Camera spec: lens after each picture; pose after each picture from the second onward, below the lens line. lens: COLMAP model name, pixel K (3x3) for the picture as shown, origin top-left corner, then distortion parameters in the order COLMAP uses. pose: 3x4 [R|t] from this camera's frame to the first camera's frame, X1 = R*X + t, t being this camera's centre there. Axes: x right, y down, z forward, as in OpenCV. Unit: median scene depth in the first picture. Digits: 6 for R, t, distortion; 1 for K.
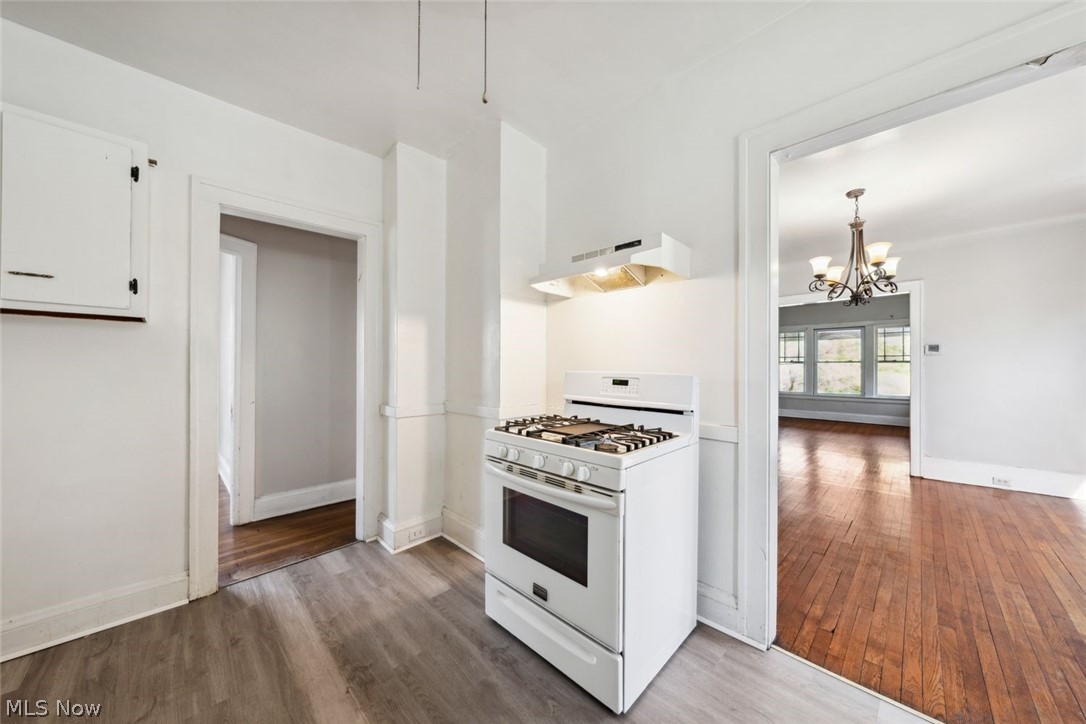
lens RADIAL K [[376.1, 0, 539.3], [0, 376.1, 367.6], [0, 0, 1]] dist [-0.000116, -0.000017]
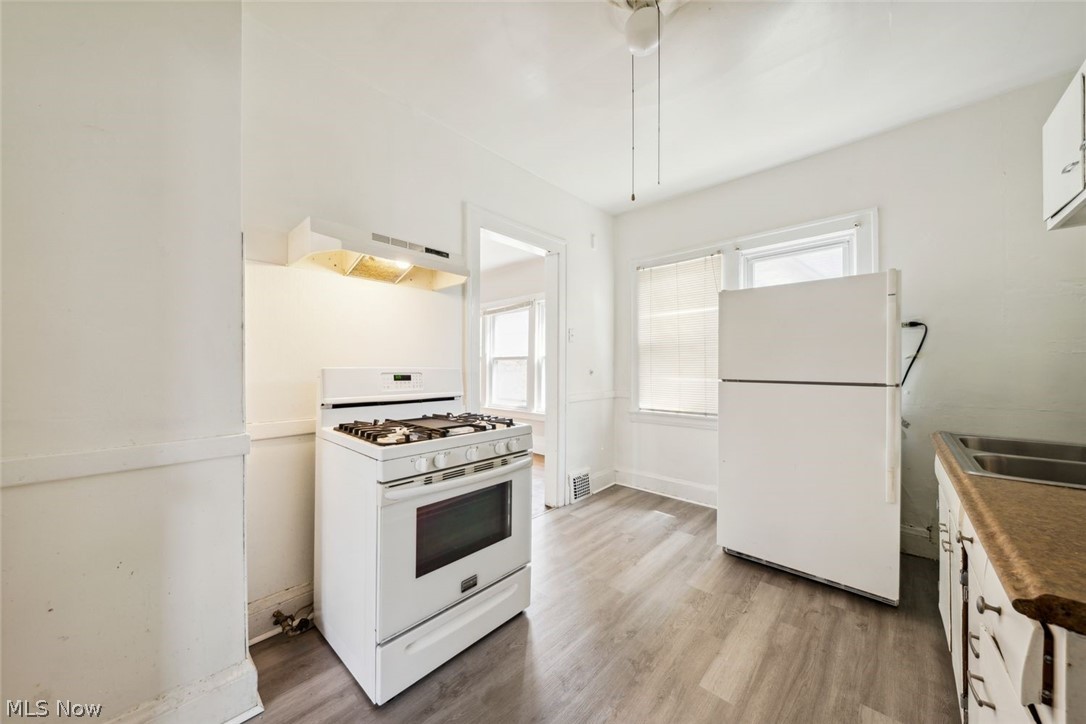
lens RADIAL K [[376.1, 0, 539.3], [0, 376.1, 367.6], [0, 0, 1]] dist [-0.000116, -0.000017]
pose [[-0.036585, -0.005107, 0.999317, -0.970427], [0.002438, 0.999984, 0.005200, 0.009738], [-0.999328, 0.002627, -0.036572, 0.809623]]
